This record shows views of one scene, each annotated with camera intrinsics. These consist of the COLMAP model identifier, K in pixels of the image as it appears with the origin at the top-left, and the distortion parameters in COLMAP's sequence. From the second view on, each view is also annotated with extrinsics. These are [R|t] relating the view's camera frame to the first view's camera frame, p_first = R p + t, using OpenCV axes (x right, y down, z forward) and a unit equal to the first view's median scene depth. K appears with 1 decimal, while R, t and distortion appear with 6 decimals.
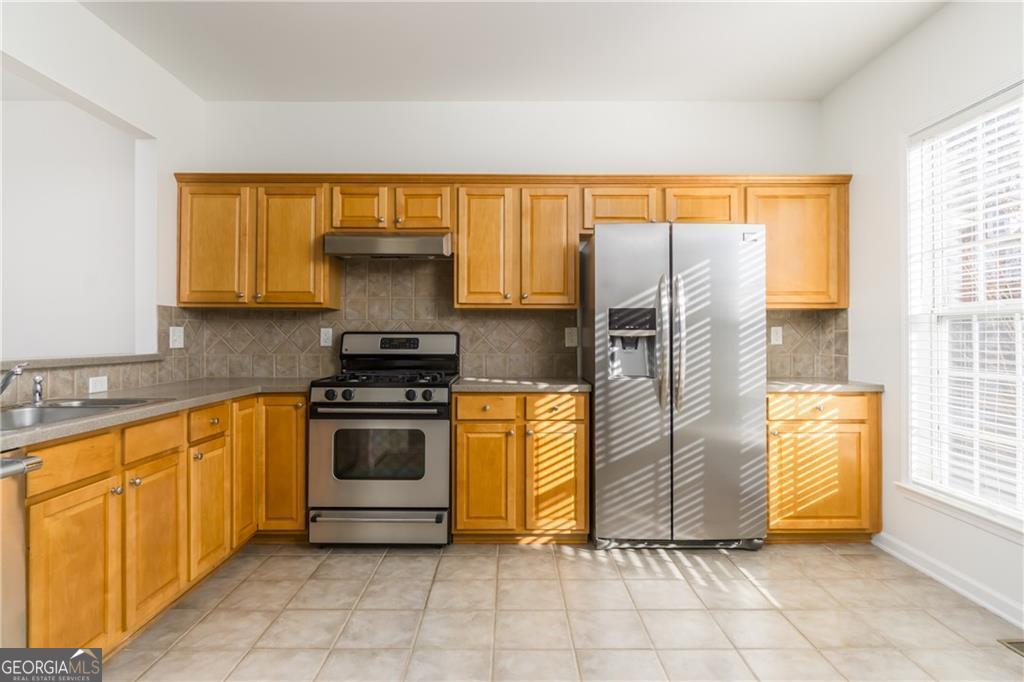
lens RADIAL K [[564.3, 0, 512.0], [0, 564.3, 341.0], [0, 0, 1]] dist [-0.002434, -0.001297]
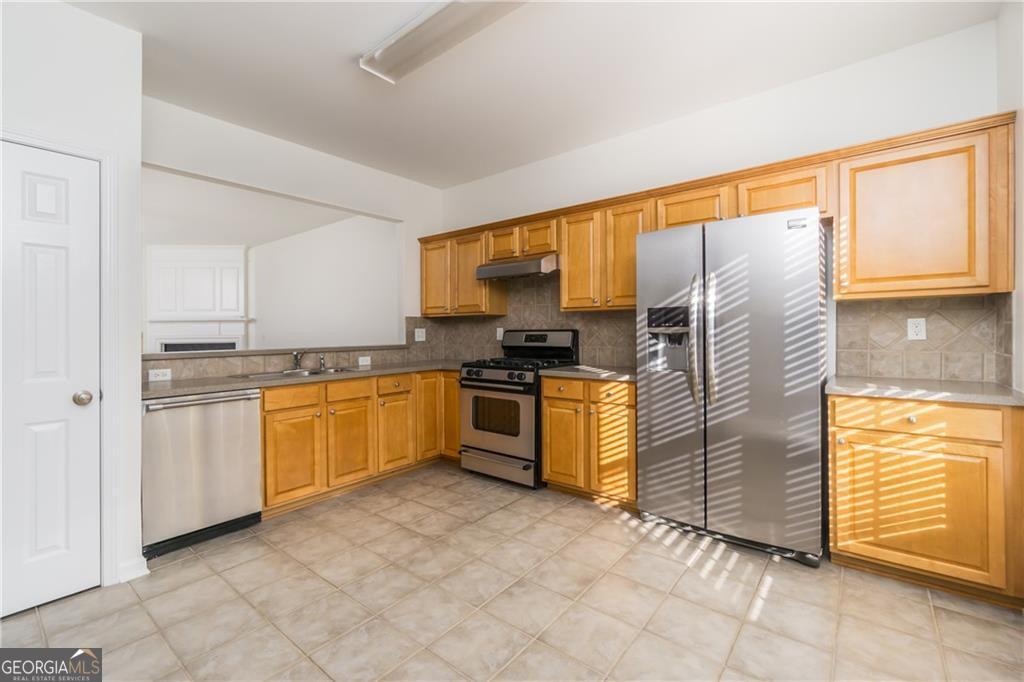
lens RADIAL K [[441.6, 0, 498.4], [0, 441.6, 337.5], [0, 0, 1]] dist [-0.011271, 0.000142]
pose [[0.767895, -0.000093, -0.640576, 0.488559], [0.007897, 0.999925, 0.009322, -0.009931], [0.640527, -0.012217, 0.767838, 0.135505]]
